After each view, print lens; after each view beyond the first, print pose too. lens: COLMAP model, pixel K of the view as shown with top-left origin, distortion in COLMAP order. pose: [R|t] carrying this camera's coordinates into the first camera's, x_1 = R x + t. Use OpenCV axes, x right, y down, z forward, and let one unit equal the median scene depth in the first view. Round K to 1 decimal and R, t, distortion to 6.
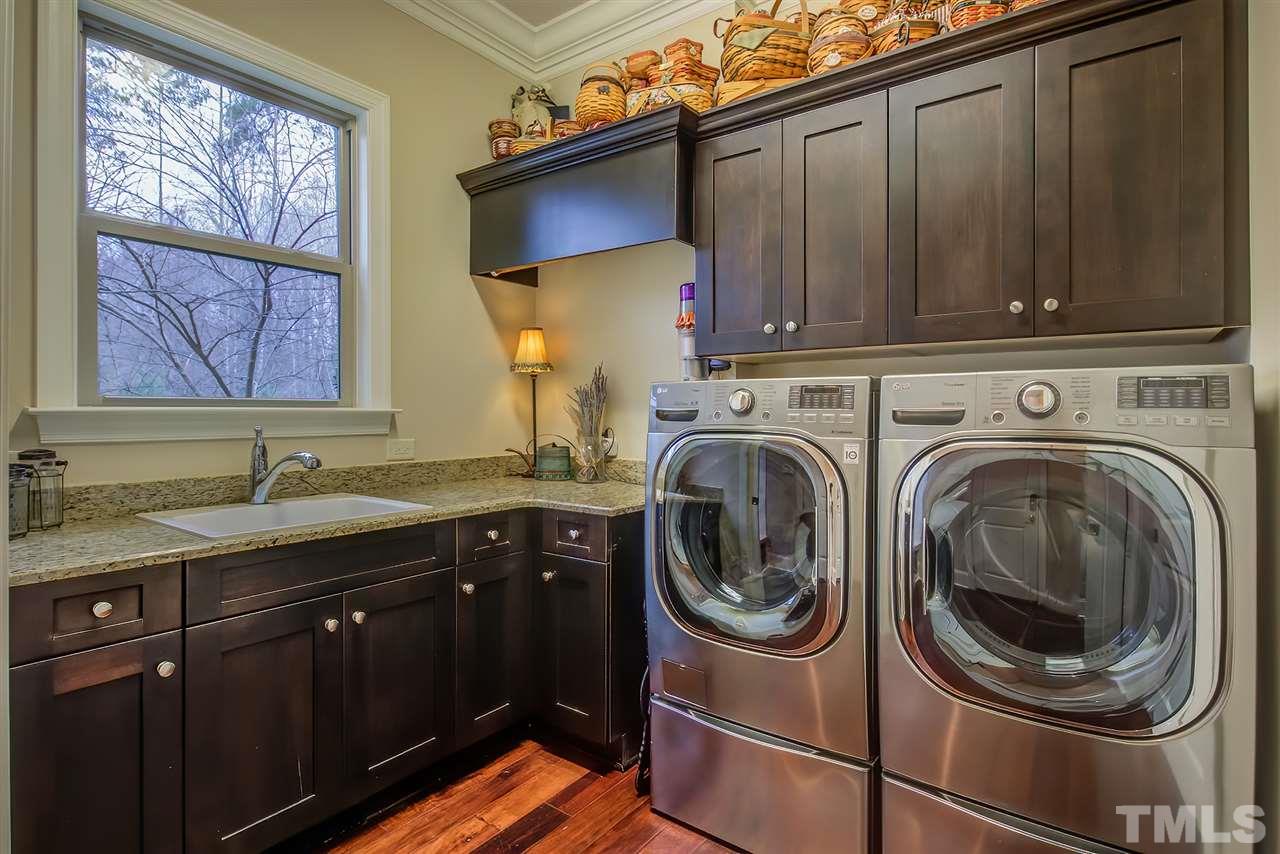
lens RADIAL K [[653.8, 0, 640.0], [0, 653.8, 427.0], [0, 0, 1]] dist [-0.001996, -0.000915]
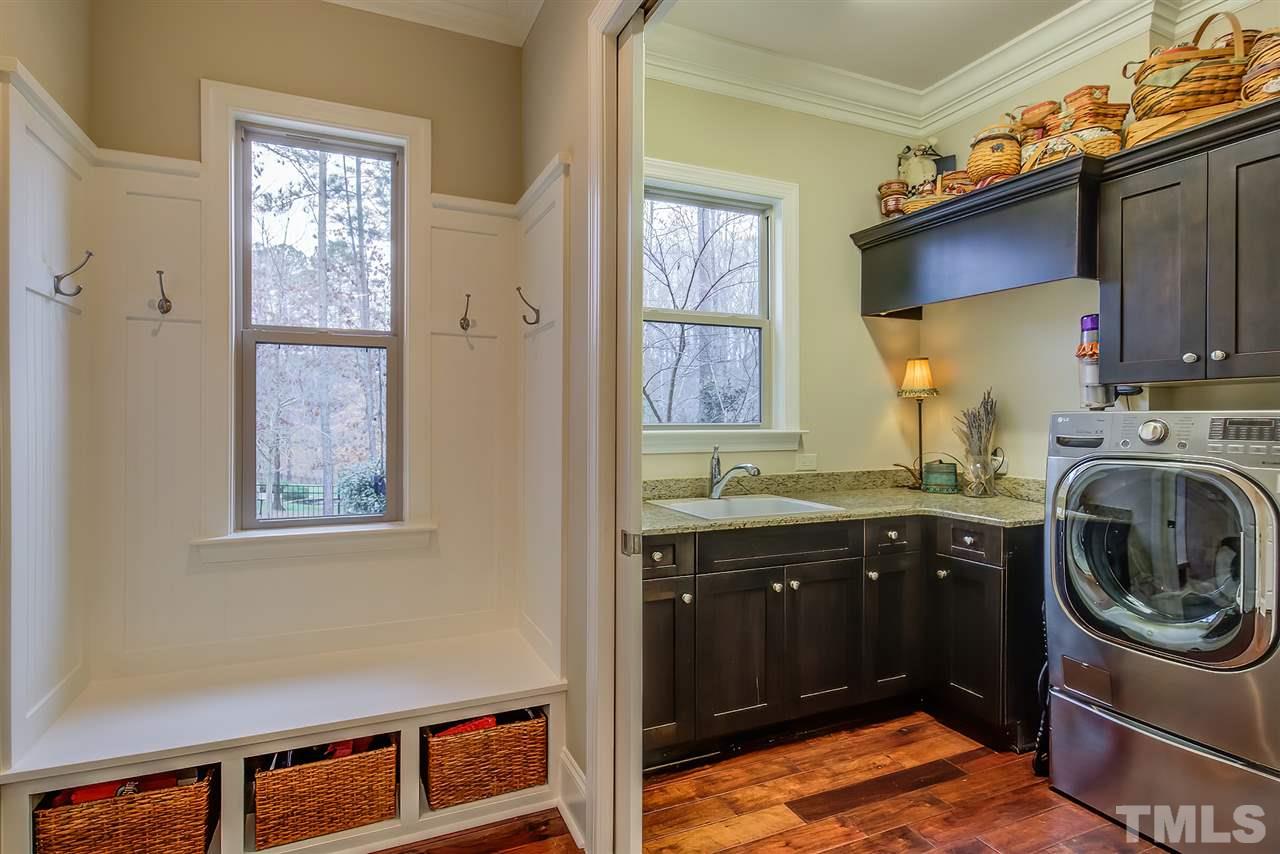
lens RADIAL K [[603.8, 0, 640.0], [0, 603.8, 435.6], [0, 0, 1]] dist [0.002651, -0.000863]
pose [[0.847119, 0.003241, -0.531394, -0.024740], [-0.005287, 0.999983, -0.002329, -0.017906], [0.531377, 0.004782, 0.847122, -0.225309]]
